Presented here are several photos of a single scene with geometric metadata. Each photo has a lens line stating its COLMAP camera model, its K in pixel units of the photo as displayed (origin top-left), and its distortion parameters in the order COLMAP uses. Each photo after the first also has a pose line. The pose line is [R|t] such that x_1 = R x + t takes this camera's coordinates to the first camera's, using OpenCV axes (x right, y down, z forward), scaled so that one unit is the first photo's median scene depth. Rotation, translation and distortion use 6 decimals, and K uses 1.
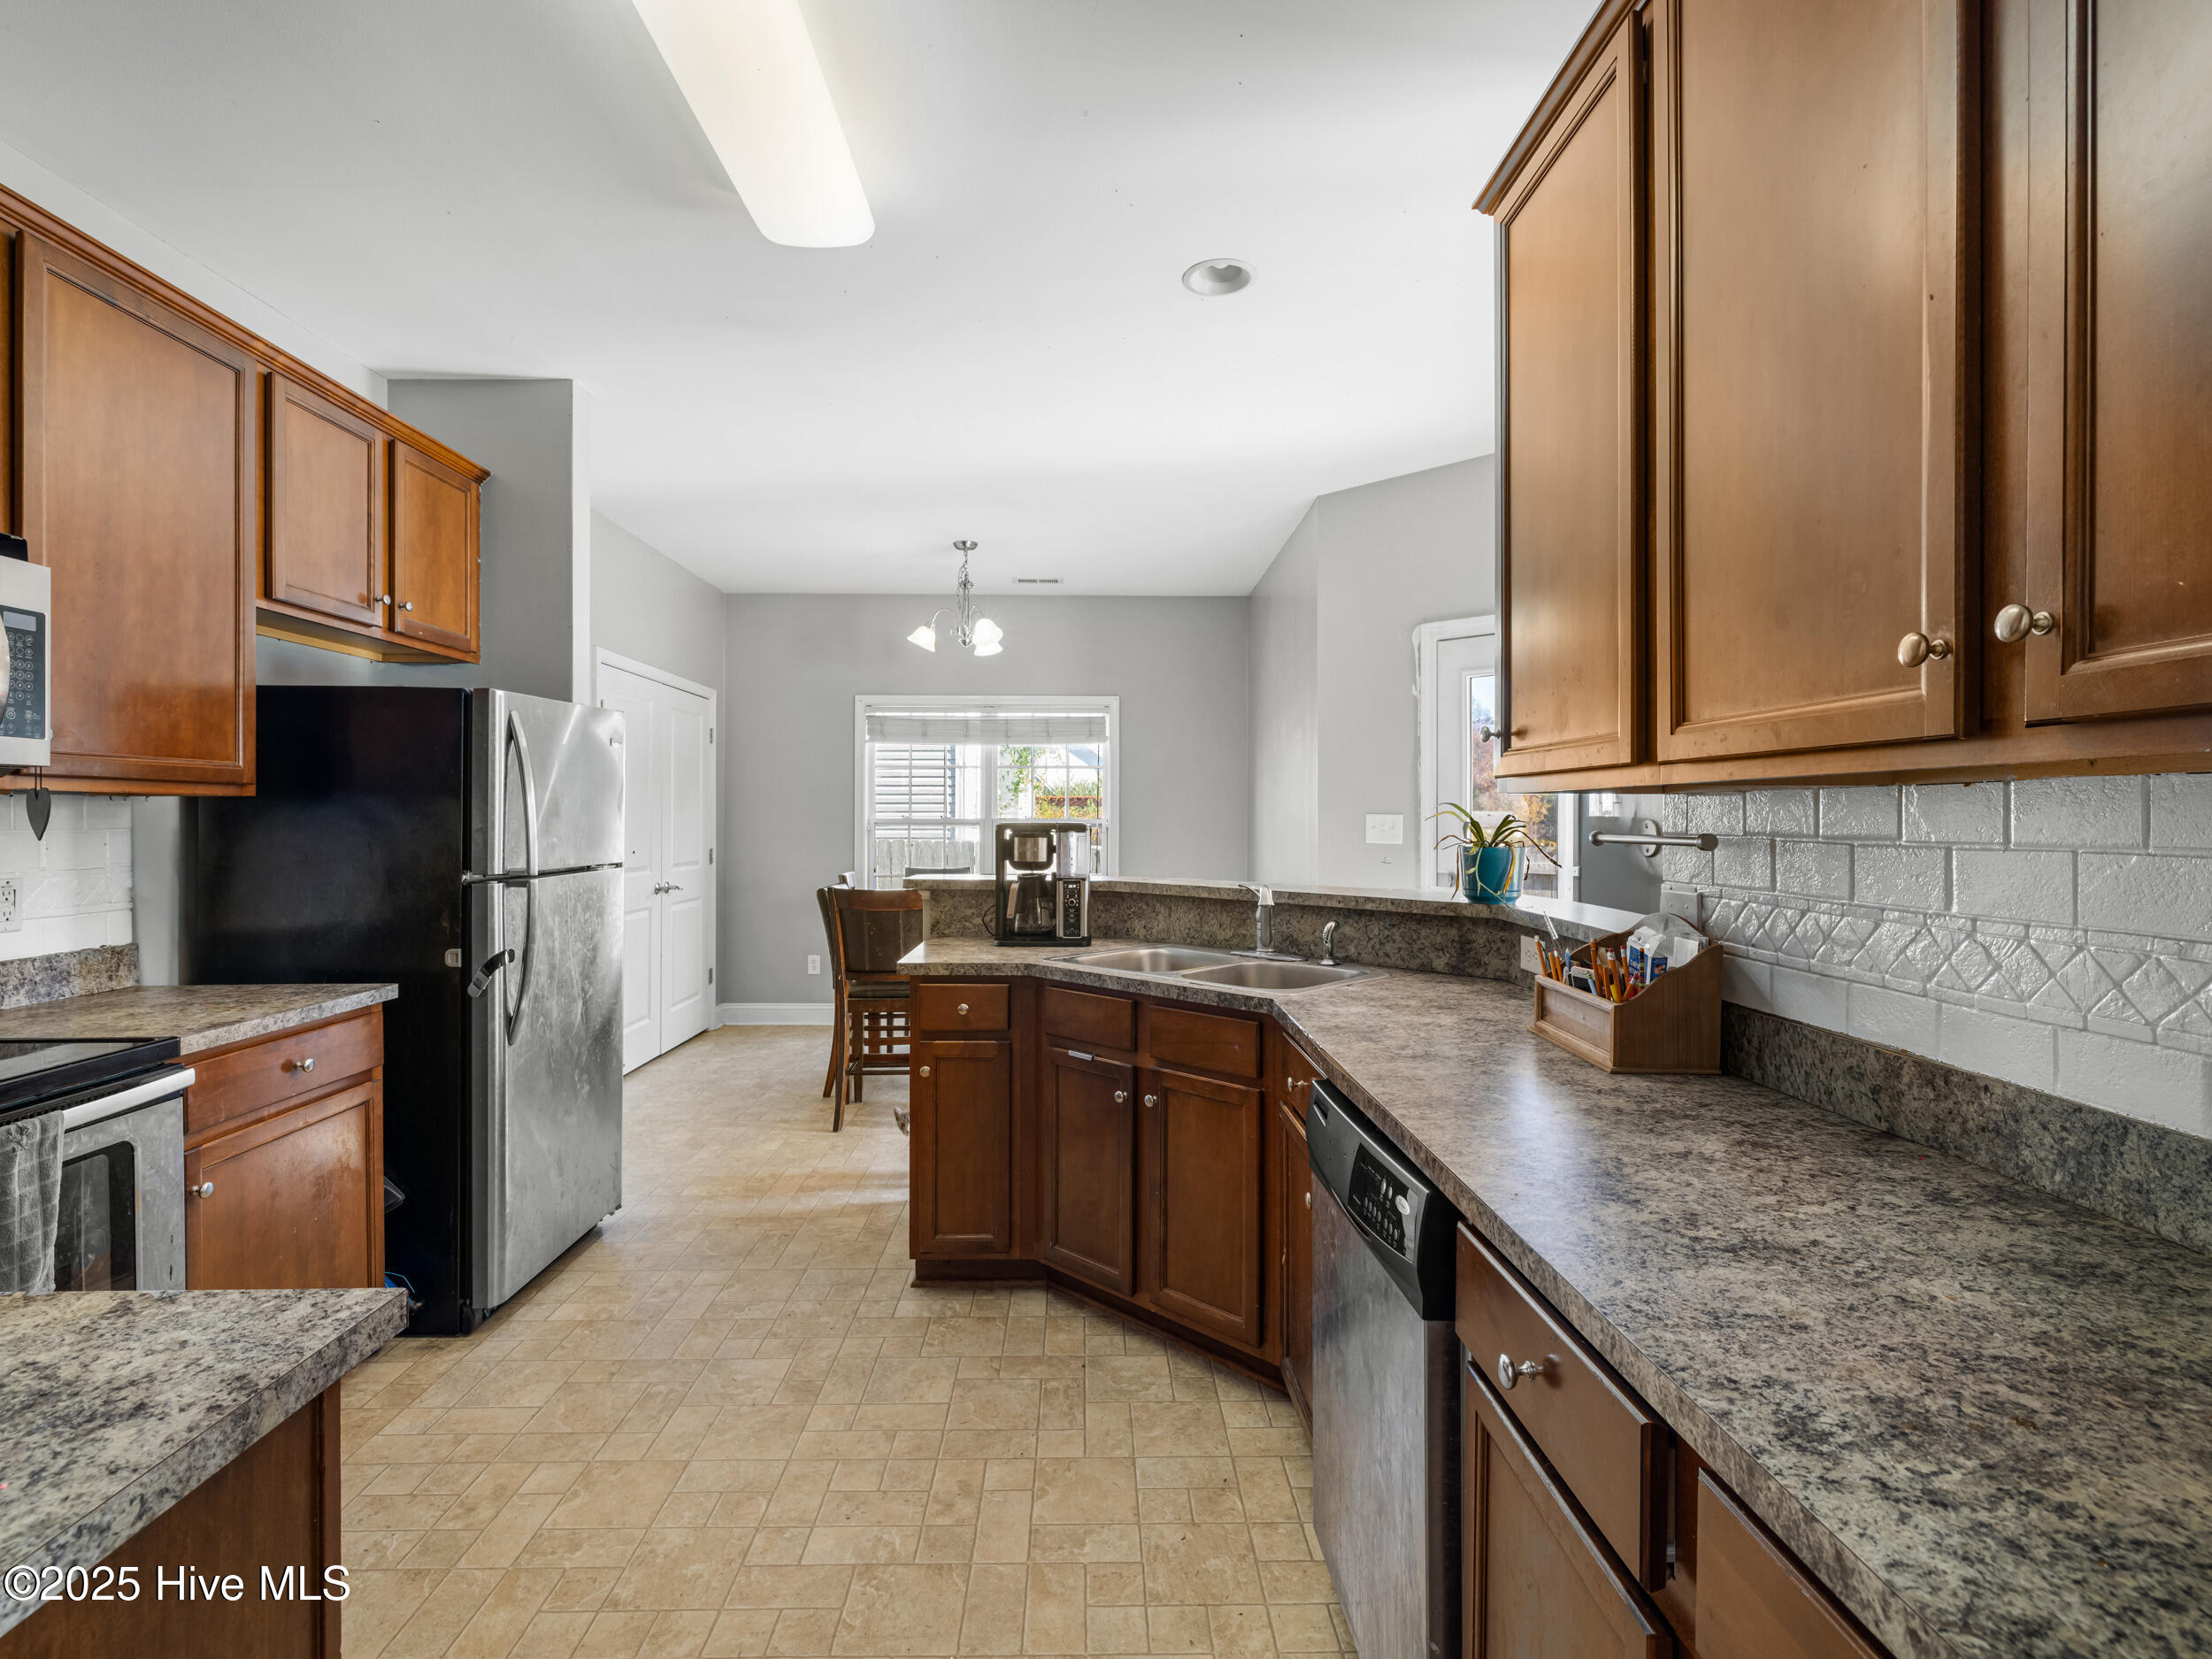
lens RADIAL K [[1061.8, 0, 1106.0], [0, 1061.8, 829.5], [0, 0, 1]] dist [-0.001428, -0.000693]
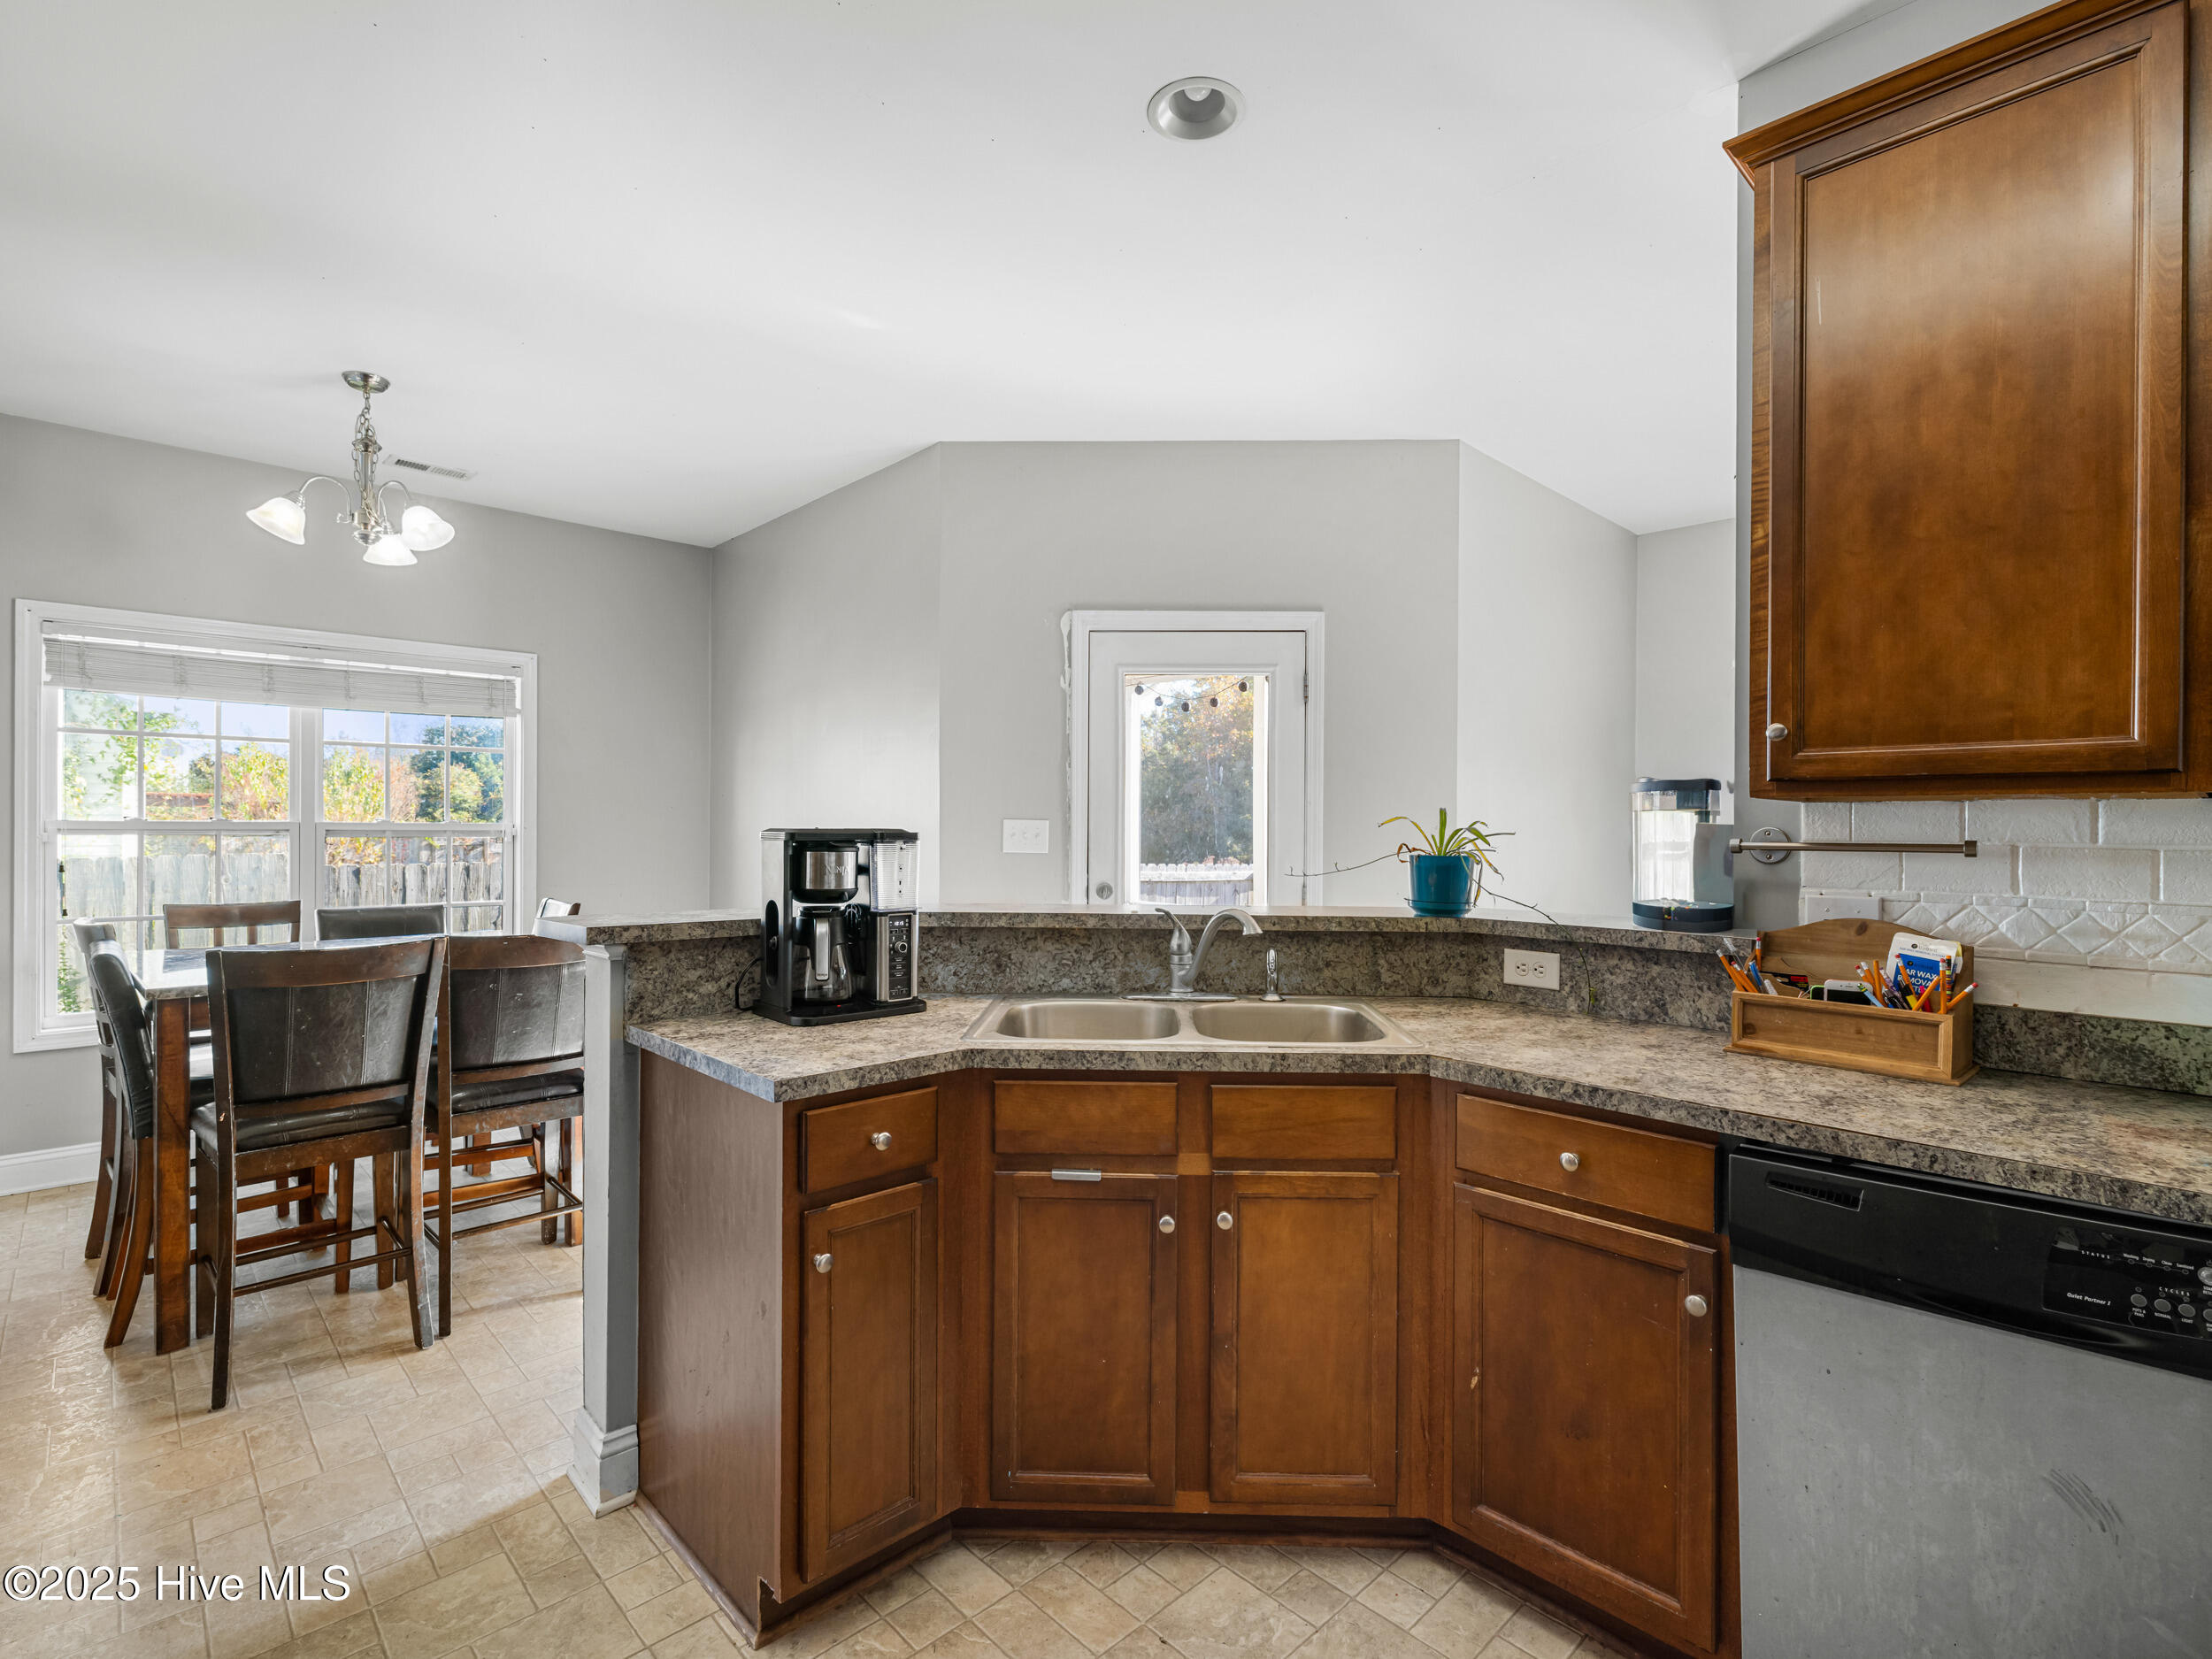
lens RADIAL K [[1061.8, 0, 1106.0], [0, 1061.8, 829.5], [0, 0, 1]] dist [-0.001428, -0.000693]
pose [[0.732426, 0.000278, 0.680847, -0.395295], [0.003391, 0.999986, -0.004056, -0.003148], [-0.680839, 0.005279, 0.732414, 0.417235]]
